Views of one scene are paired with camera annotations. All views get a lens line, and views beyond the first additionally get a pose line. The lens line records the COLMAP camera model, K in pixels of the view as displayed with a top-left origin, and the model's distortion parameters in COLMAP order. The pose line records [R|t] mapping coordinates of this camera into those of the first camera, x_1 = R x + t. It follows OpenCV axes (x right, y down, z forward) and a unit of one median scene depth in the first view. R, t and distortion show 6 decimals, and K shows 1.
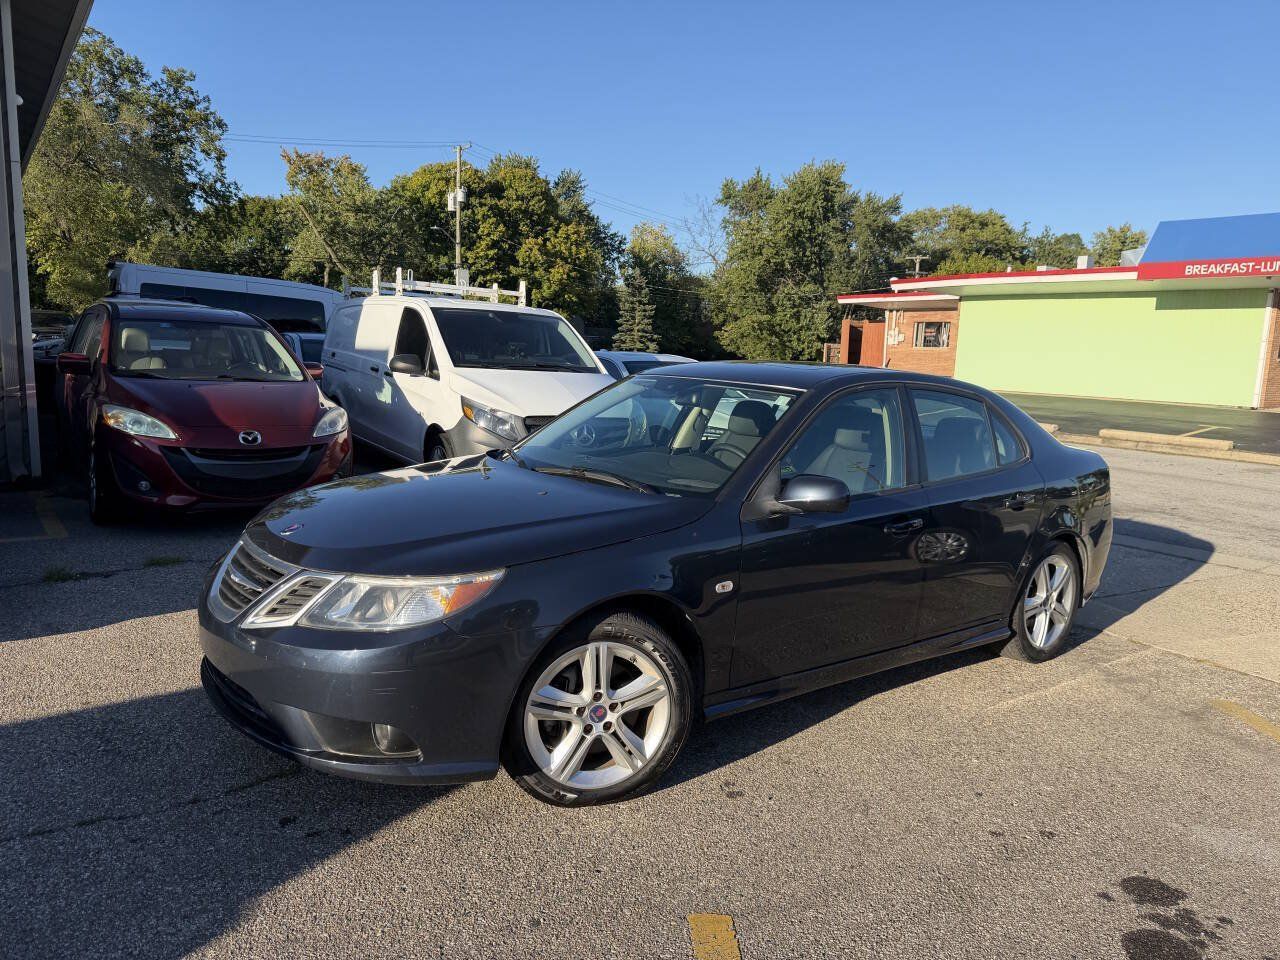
lens RADIAL K [[909.6, 0, 644.4], [0, 909.6, 482.7], [0, 0, 1]] dist [0.016733, -0.022718]
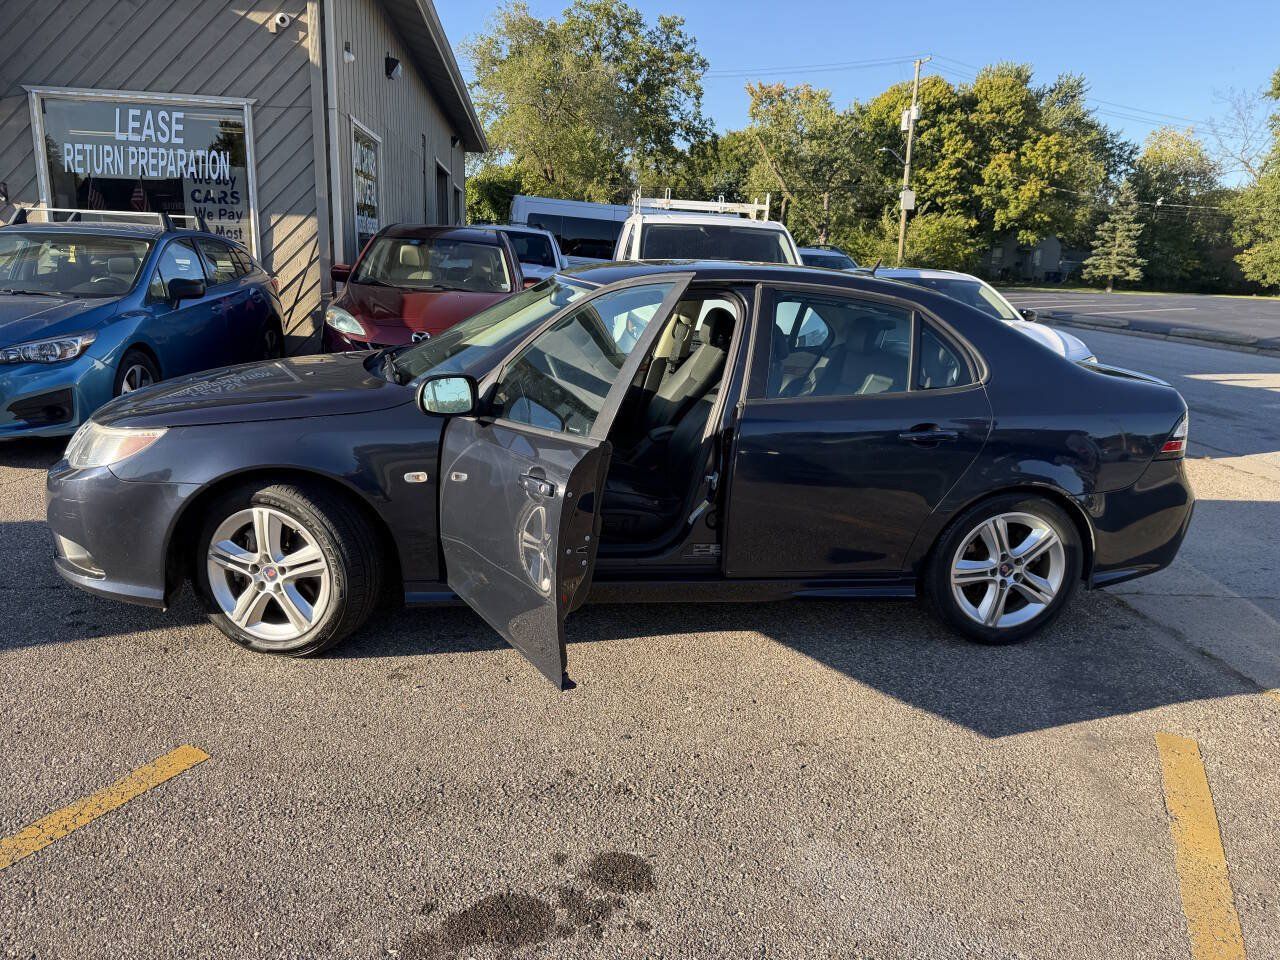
lens RADIAL K [[909.6, 0, 651.8], [0, 909.6, 471.9], [0, 0, 1]] dist [0.016733, -0.022718]
pose [[0.872032, 0.103993, -0.478274, 0.112773], [-0.073203, 0.993888, 0.082635, 0.000985], [0.483944, -0.037049, 0.874314, 0.034708]]
